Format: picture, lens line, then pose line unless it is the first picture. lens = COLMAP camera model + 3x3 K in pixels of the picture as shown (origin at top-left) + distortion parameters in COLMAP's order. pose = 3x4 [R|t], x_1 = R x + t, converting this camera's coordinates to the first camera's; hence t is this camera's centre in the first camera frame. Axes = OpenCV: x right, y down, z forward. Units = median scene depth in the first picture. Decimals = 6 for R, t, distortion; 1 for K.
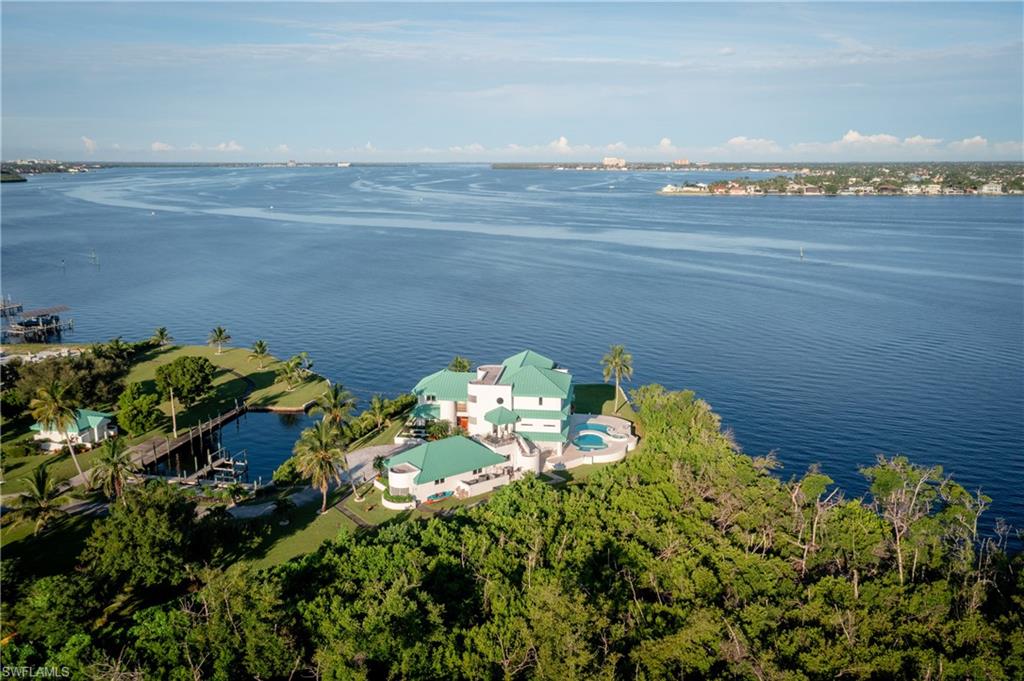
lens RADIAL K [[807.9, 0, 511.5], [0, 807.9, 405.5], [0, 0, 1]] dist [0.000368, 0.009303]
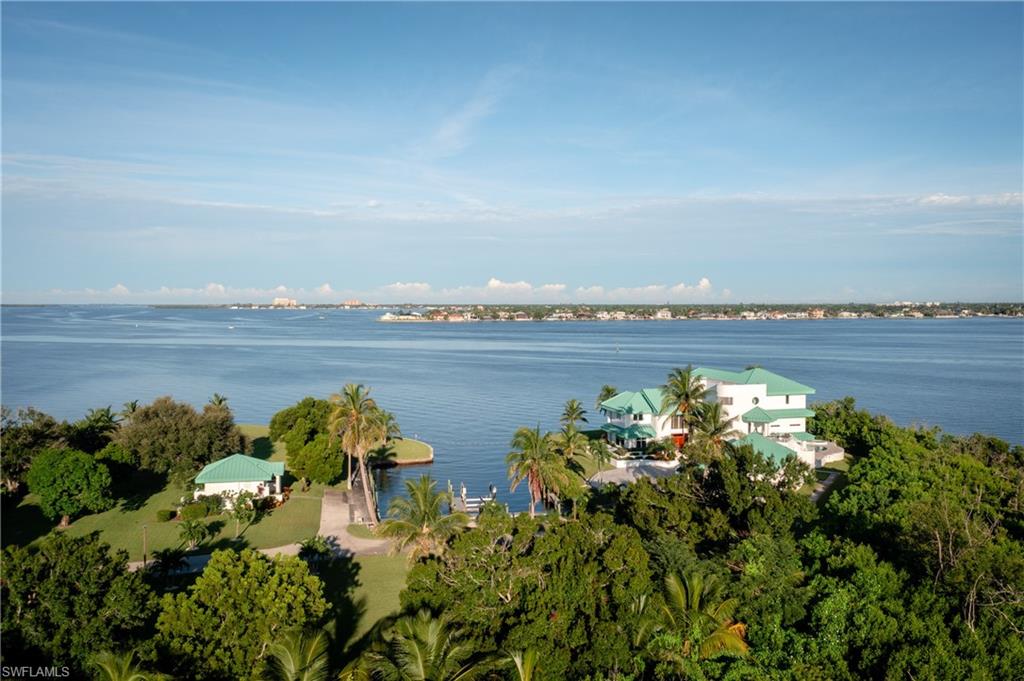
lens RADIAL K [[826.2, 0, 512.7], [0, 826.2, 432.1], [0, 0, 1]] dist [-0.021527, 0.007690]
pose [[0.916227, -0.059499, 0.396218, -0.584540], [0.115381, 0.986202, -0.118716, 0.099289], [-0.383688, 0.154487, 0.910449, 0.193537]]
